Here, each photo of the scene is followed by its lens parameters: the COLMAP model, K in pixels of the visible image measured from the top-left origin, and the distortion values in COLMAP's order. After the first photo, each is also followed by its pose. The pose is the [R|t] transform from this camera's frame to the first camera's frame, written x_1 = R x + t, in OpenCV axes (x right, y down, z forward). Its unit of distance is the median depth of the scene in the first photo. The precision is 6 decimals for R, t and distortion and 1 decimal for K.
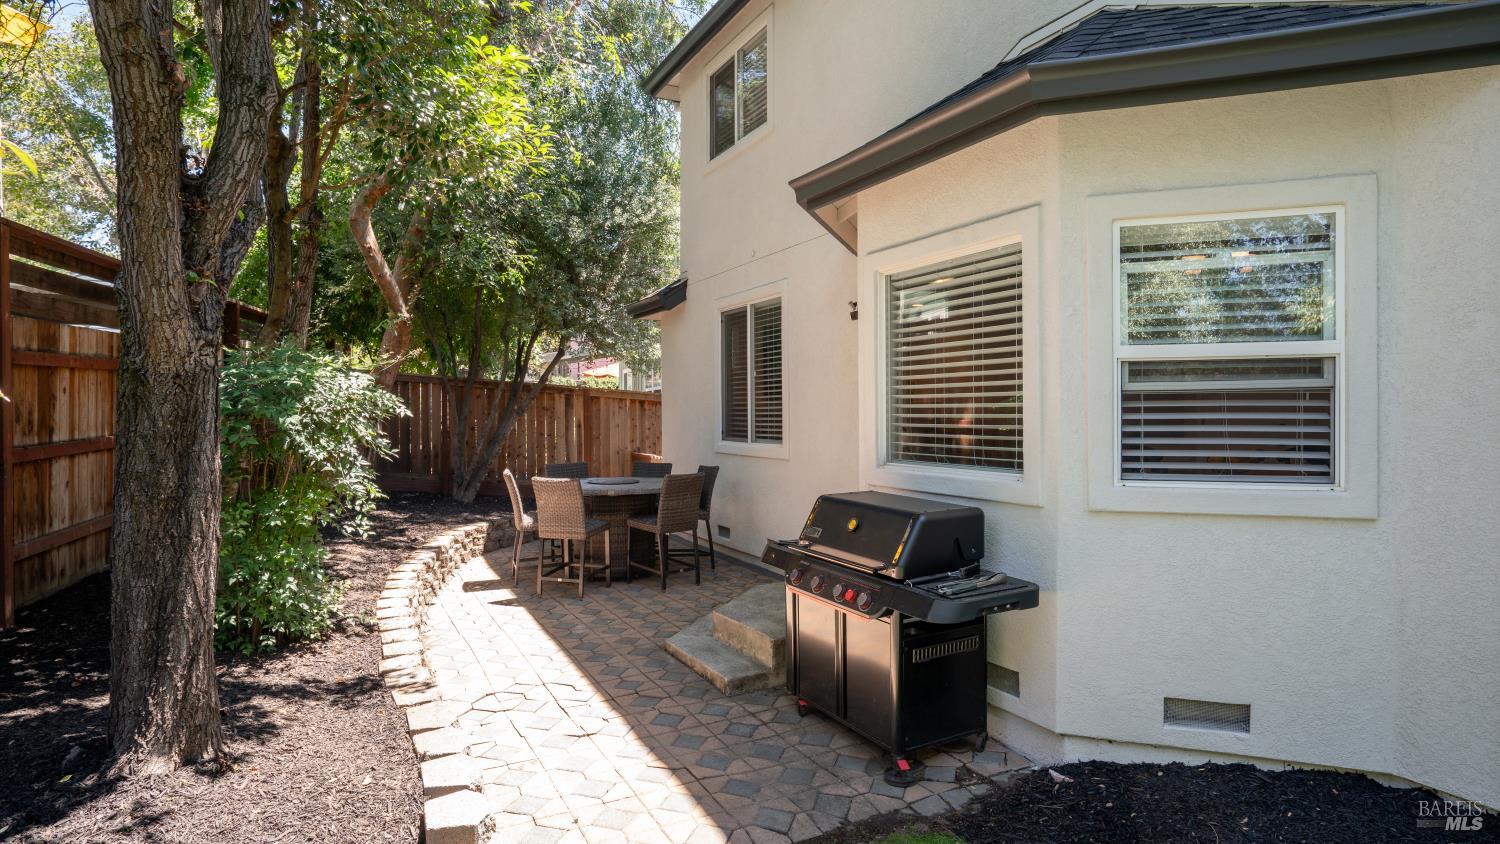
lens RADIAL K [[858.4, 0, 742.8], [0, 858.4, 413.6], [0, 0, 1]] dist [-0.005420, -0.000180]
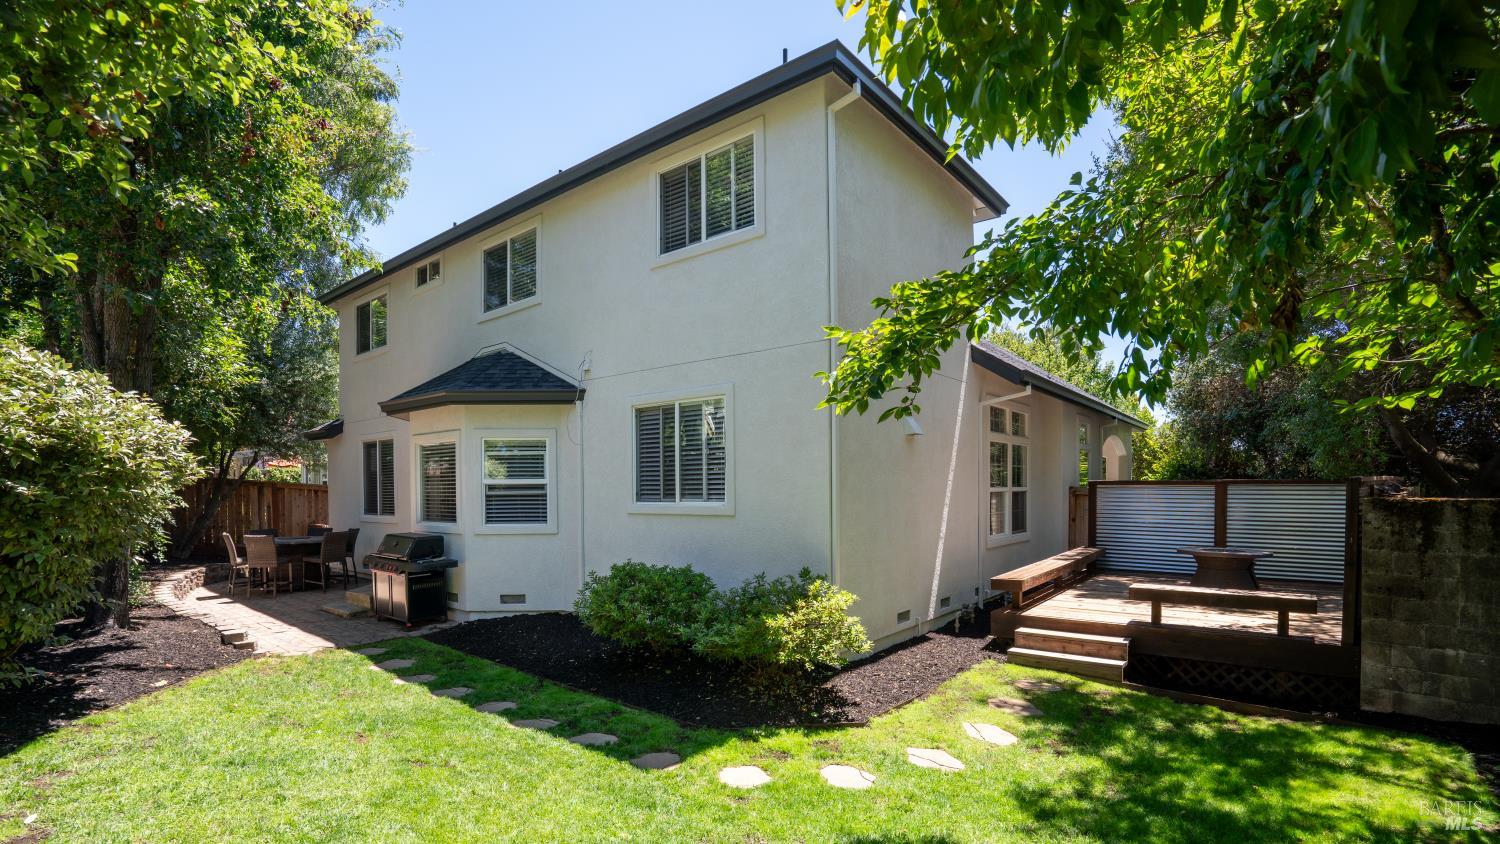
lens RADIAL K [[676.1, 0, 693.2], [0, 676.1, 491.4], [0, 0, 1]] dist [-0.001306, 0.000643]
pose [[0.928591, -0.006767, 0.371043, 0.111454], [0.007091, 0.999975, 0.000492, -0.015277], [-0.371037, 0.002174, 0.928616, -0.688706]]
